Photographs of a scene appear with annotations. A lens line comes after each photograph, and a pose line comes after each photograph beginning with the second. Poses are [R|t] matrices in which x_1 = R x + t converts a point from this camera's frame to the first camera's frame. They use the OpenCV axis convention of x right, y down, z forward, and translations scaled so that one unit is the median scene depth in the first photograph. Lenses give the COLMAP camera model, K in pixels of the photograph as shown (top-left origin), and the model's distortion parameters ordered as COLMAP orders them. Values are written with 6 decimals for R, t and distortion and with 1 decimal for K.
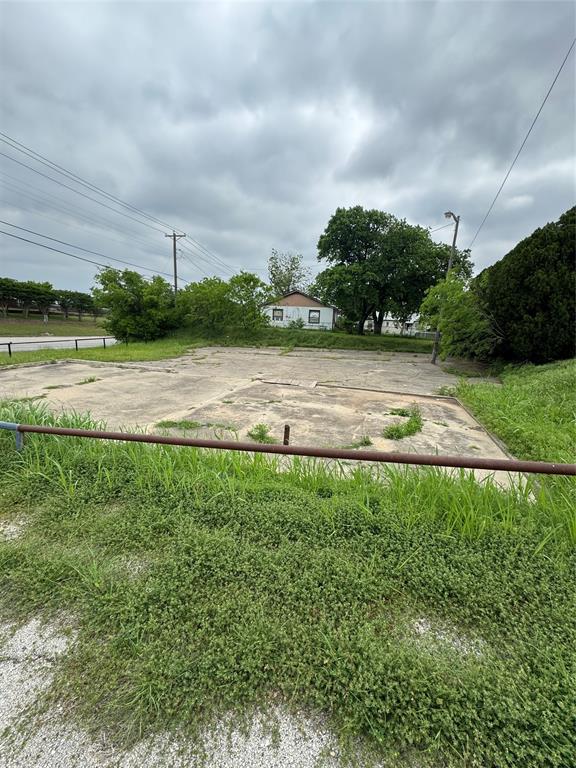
lens RADIAL K [[310.7, 0, 287.4], [0, 310.7, 382.6], [0, 0, 1]] dist [0.000237, 0.001411]
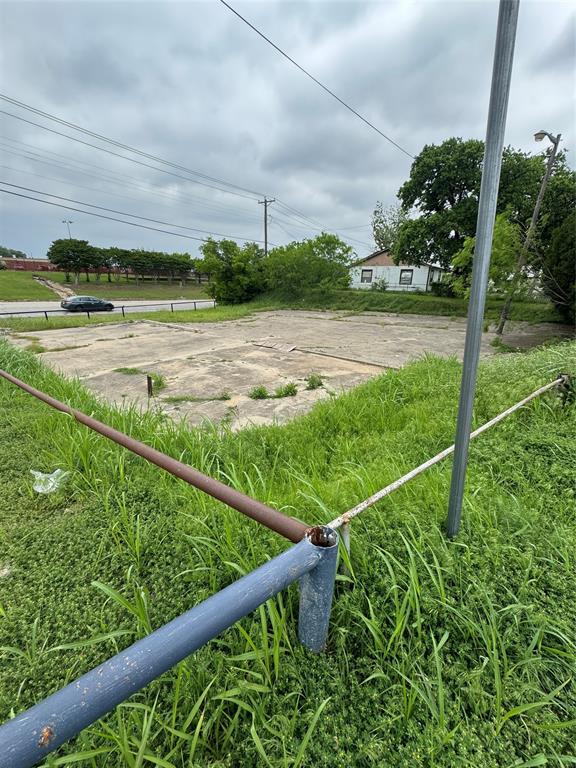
lens RADIAL K [[310.7, 0, 291.2], [0, 310.7, 385.4], [0, 0, 1]] dist [0.000237, 0.001411]
pose [[0.921275, 0.101177, -0.375522, 0.191307], [-0.052748, 0.989152, 0.137100, -0.006342], [0.385319, -0.106499, 0.916617, 0.002548]]
